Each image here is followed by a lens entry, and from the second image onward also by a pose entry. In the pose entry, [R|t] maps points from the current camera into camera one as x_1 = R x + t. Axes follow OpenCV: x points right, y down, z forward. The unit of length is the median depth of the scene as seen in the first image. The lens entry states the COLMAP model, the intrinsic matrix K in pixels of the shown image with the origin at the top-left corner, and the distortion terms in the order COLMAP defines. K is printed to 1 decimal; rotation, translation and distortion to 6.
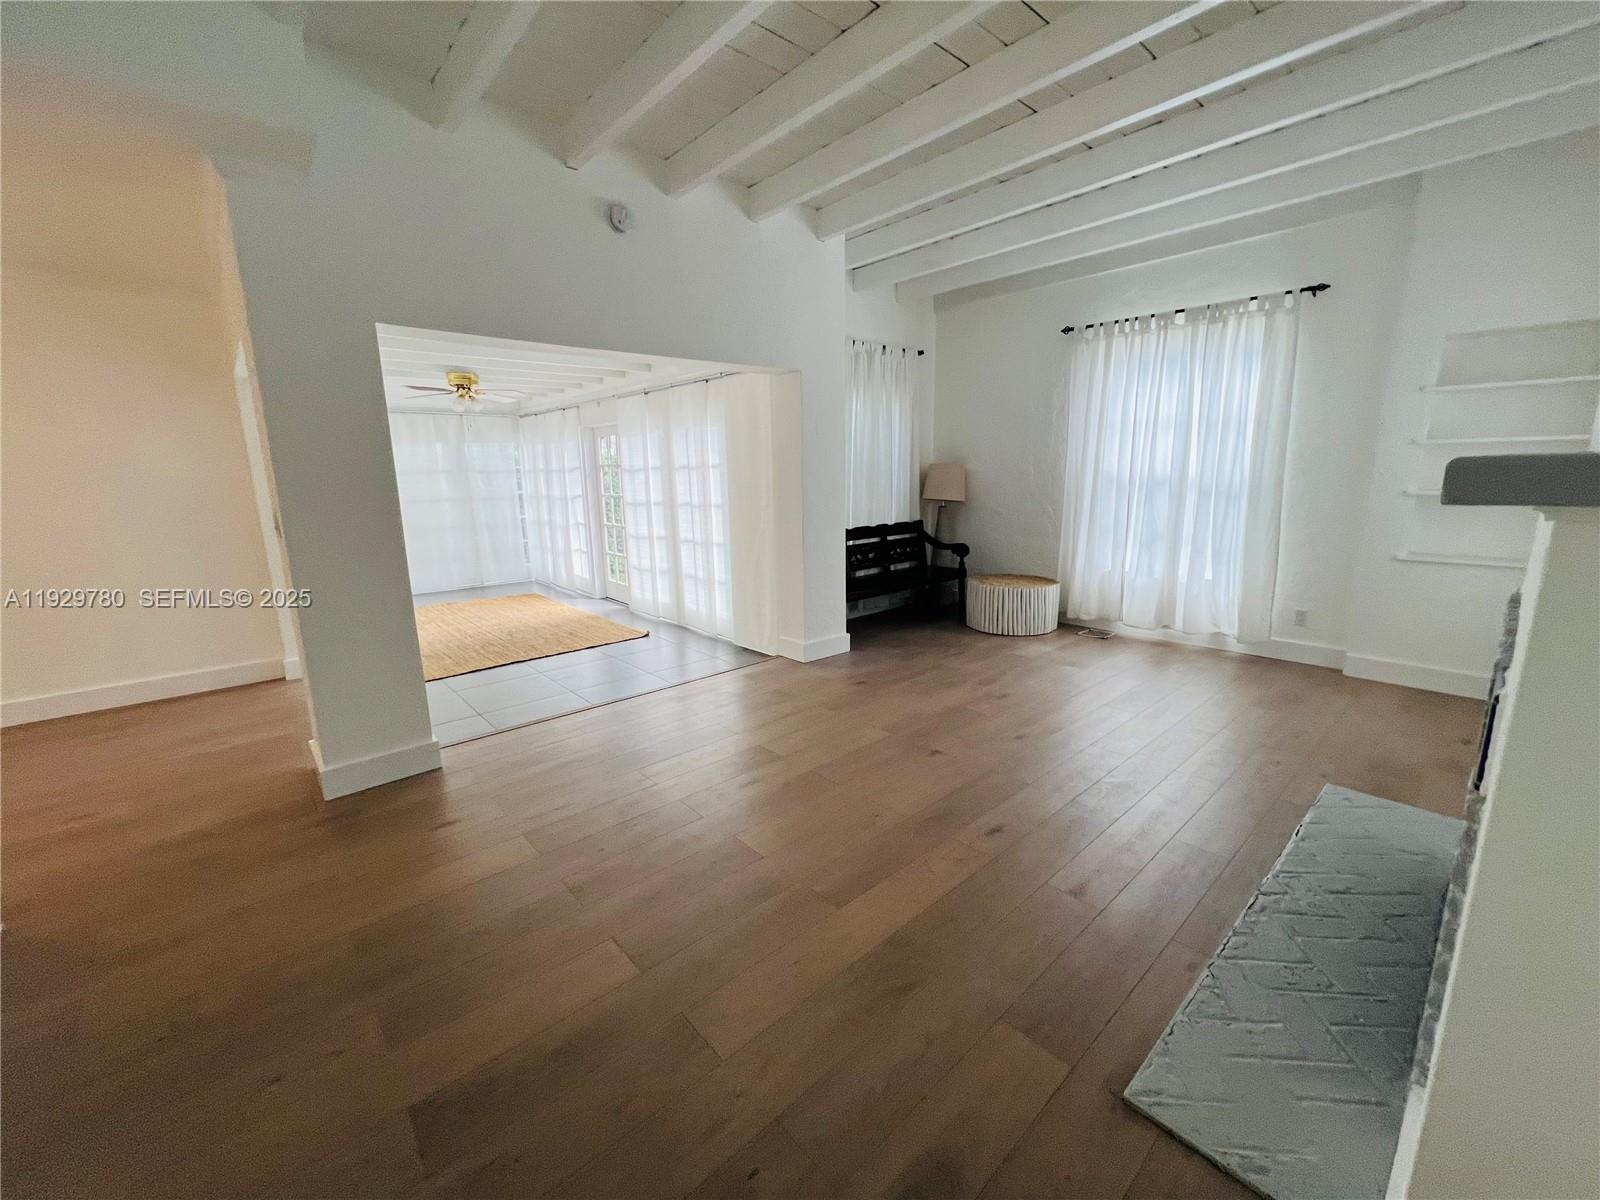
lens RADIAL K [[644.8, 0, 800.0], [0, 644.8, 600.0], [0, 0, 1]] dist [-0.014313, 0.000076]
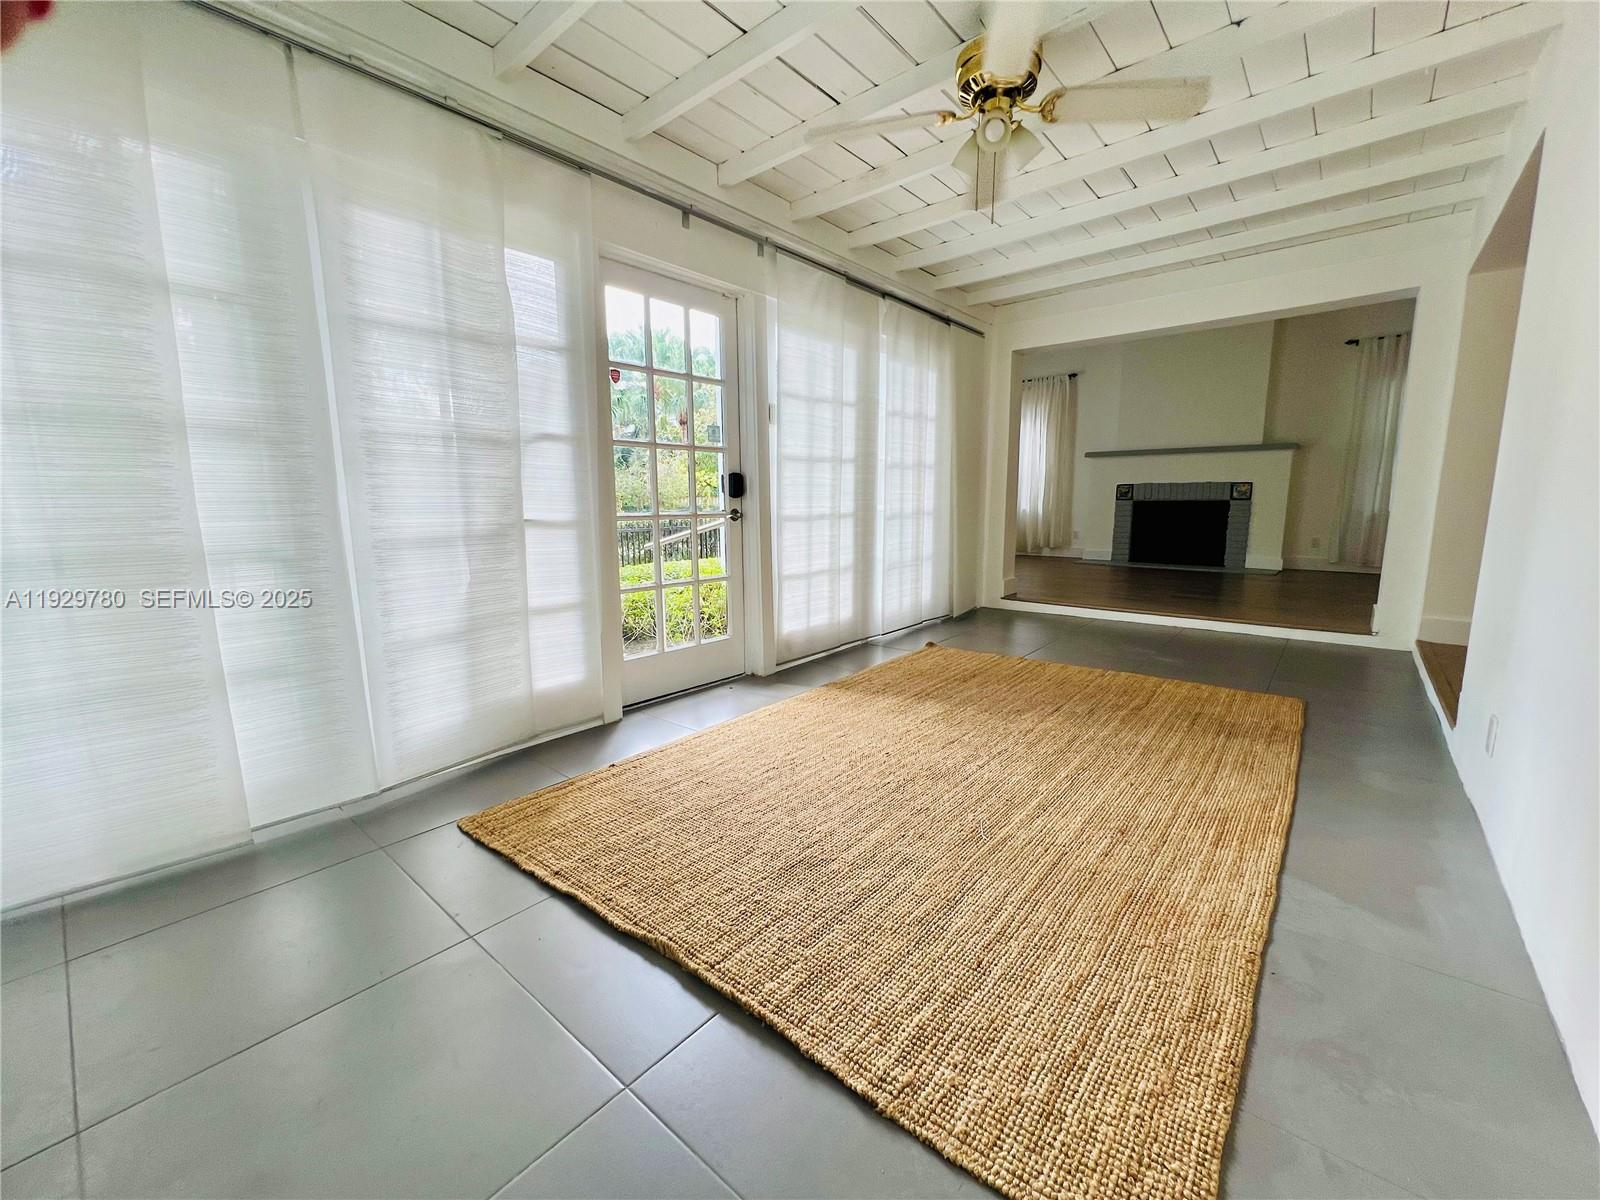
lens RADIAL K [[645.1, 0, 795.1], [0, 645.1, 596.8], [0, 0, 1]] dist [0.000958, 0.000385]
pose [[-0.130404, -0.133232, 0.982468, -1.185038], [0.199751, 0.967080, 0.157658, -0.175516], [-0.971130, 0.216809, -0.099497, 1.557515]]
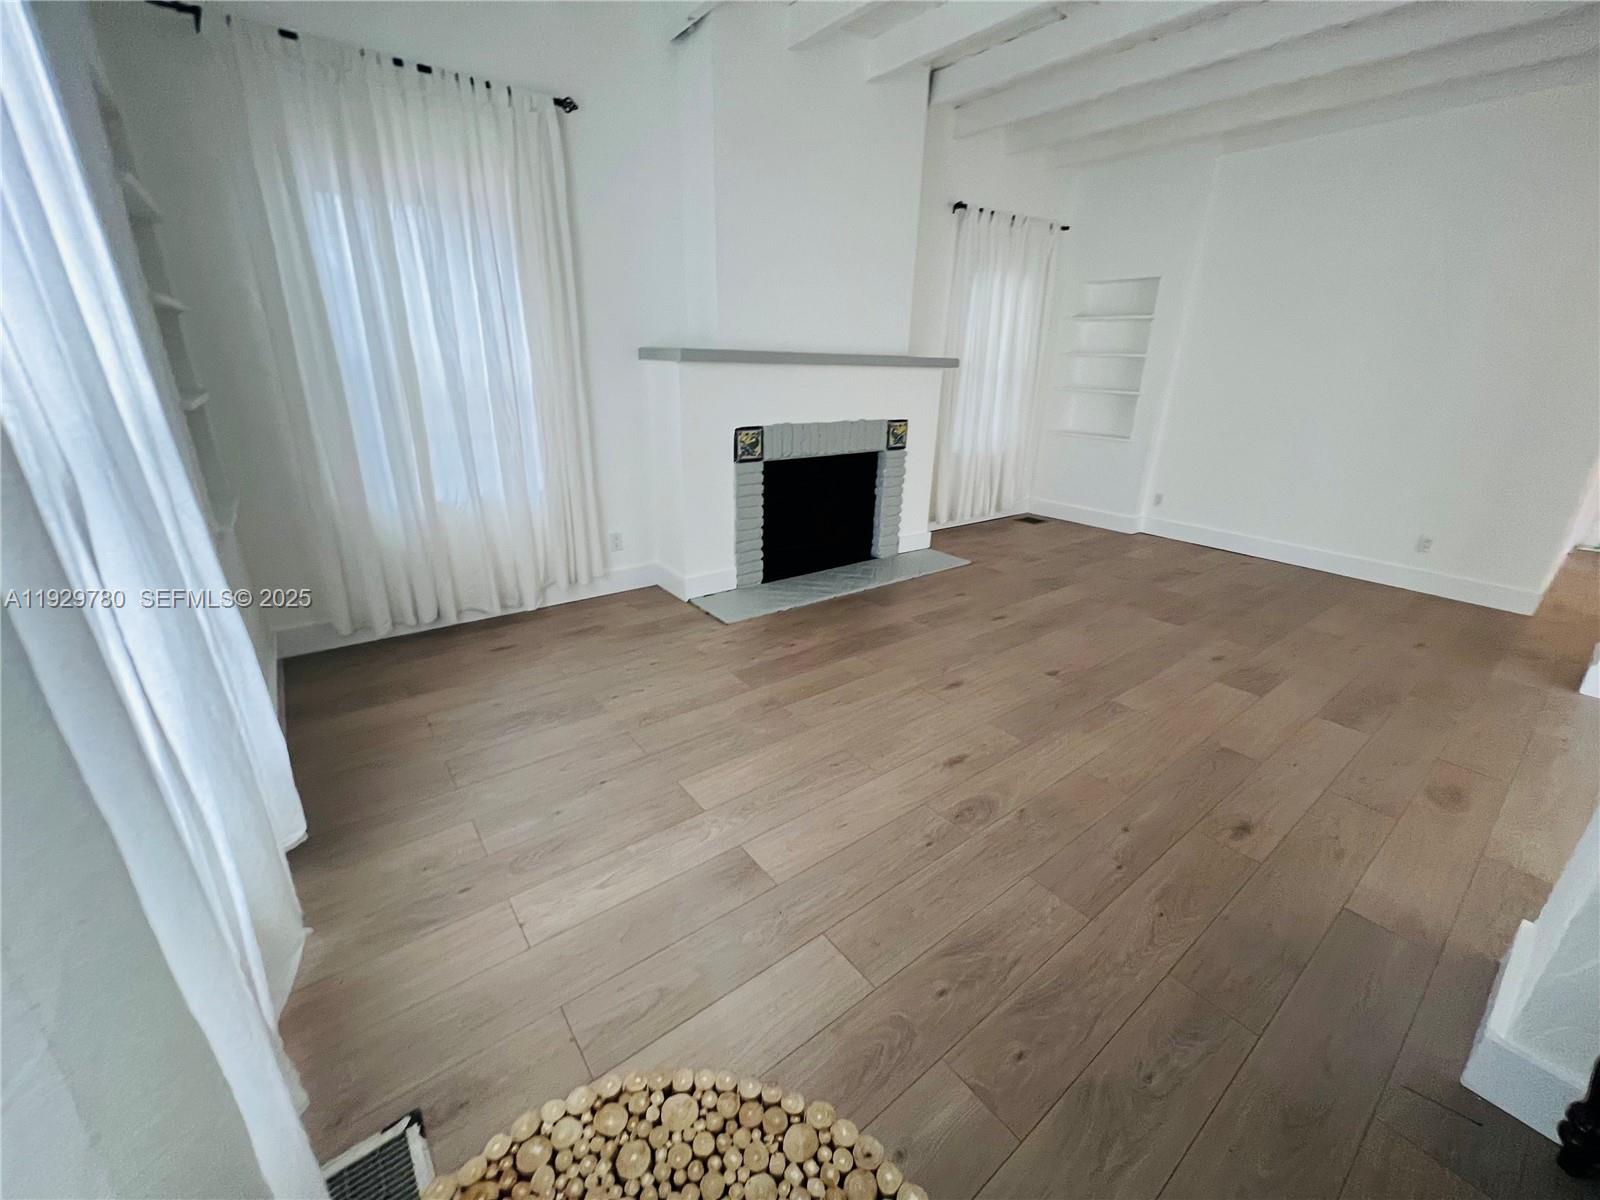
lens RADIAL K [[645.1, 0, 795.1], [0, 645.1, 596.8], [0, 0, 1]] dist [0.000958, 0.000385]
pose [[-0.997081, -0.035736, 0.067477, 0.367563], [0.004397, 0.855378, 0.517986, -0.253124], [-0.076229, 0.516770, -0.852724, 1.234211]]
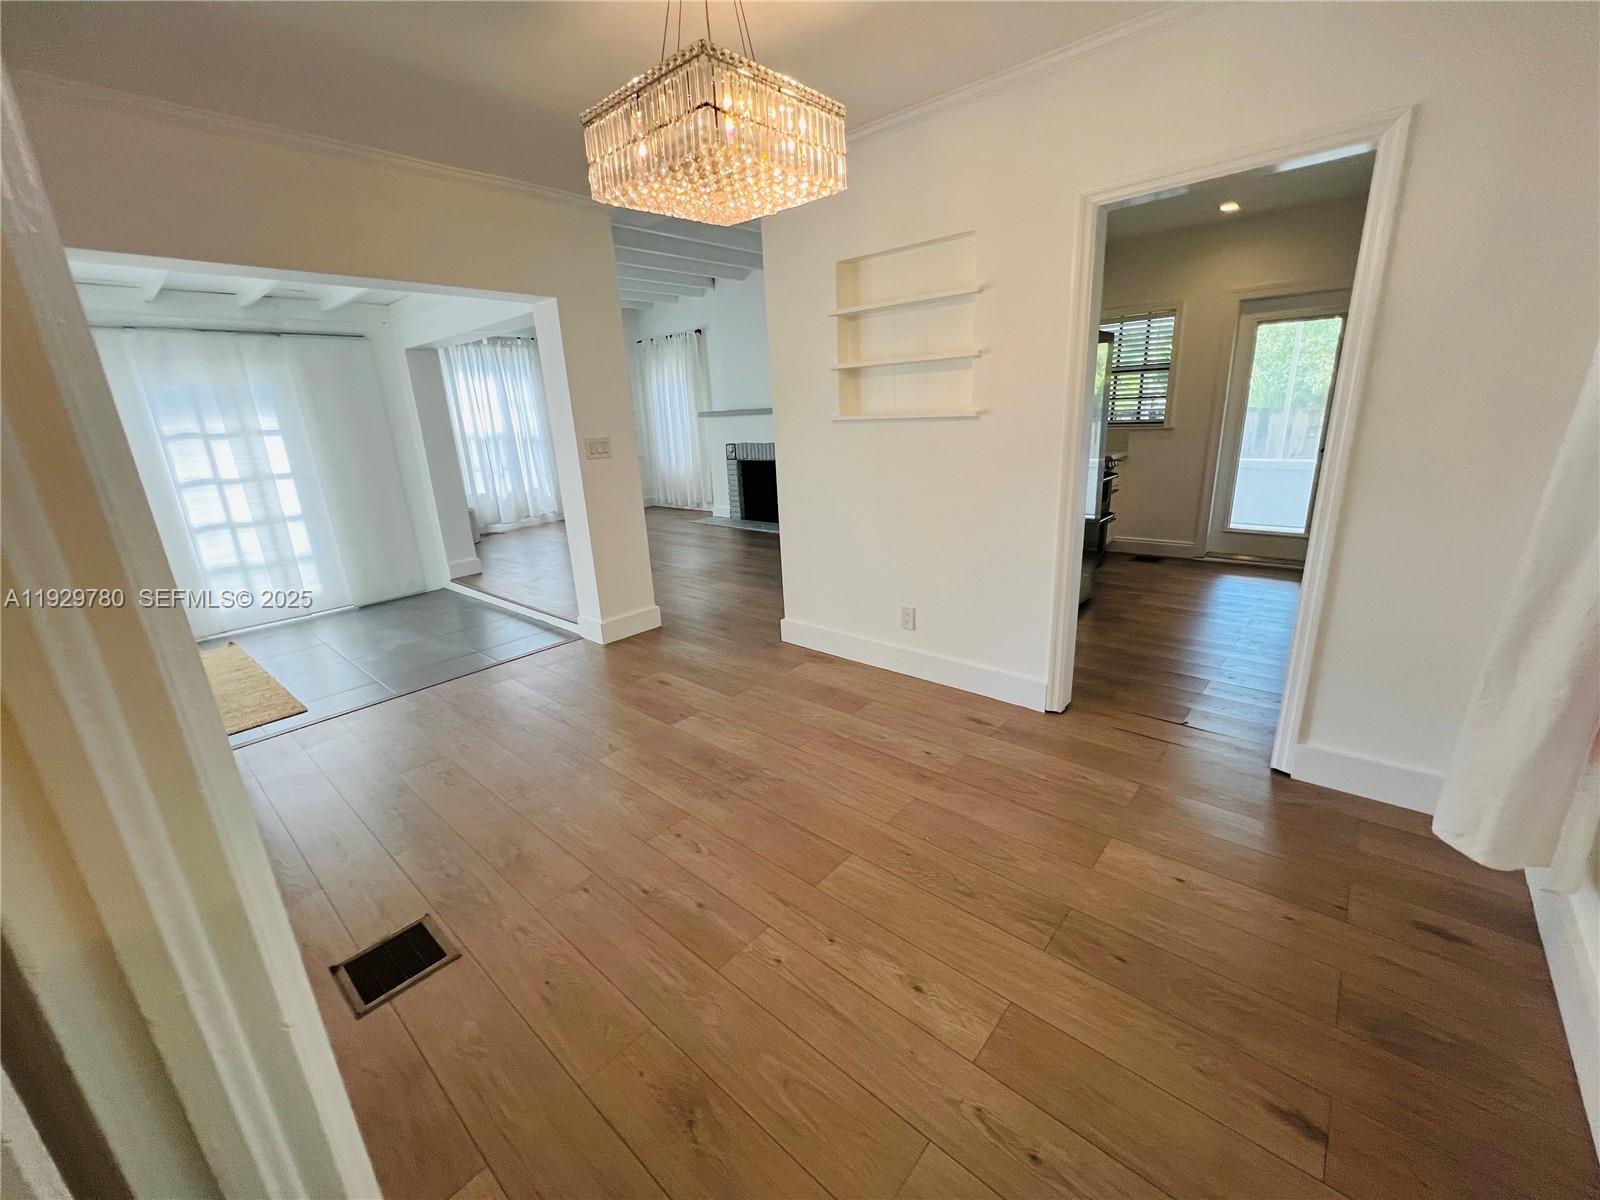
lens RADIAL K [[645.1, 0, 795.1], [0, 645.1, 596.8], [0, 0, 1]] dist [0.000958, 0.000385]
pose [[-0.103455, -0.254284, 0.961580, -1.398165], [0.240899, 0.931578, 0.272269, -0.062591], [-0.965021, 0.259811, -0.035120, 0.427735]]
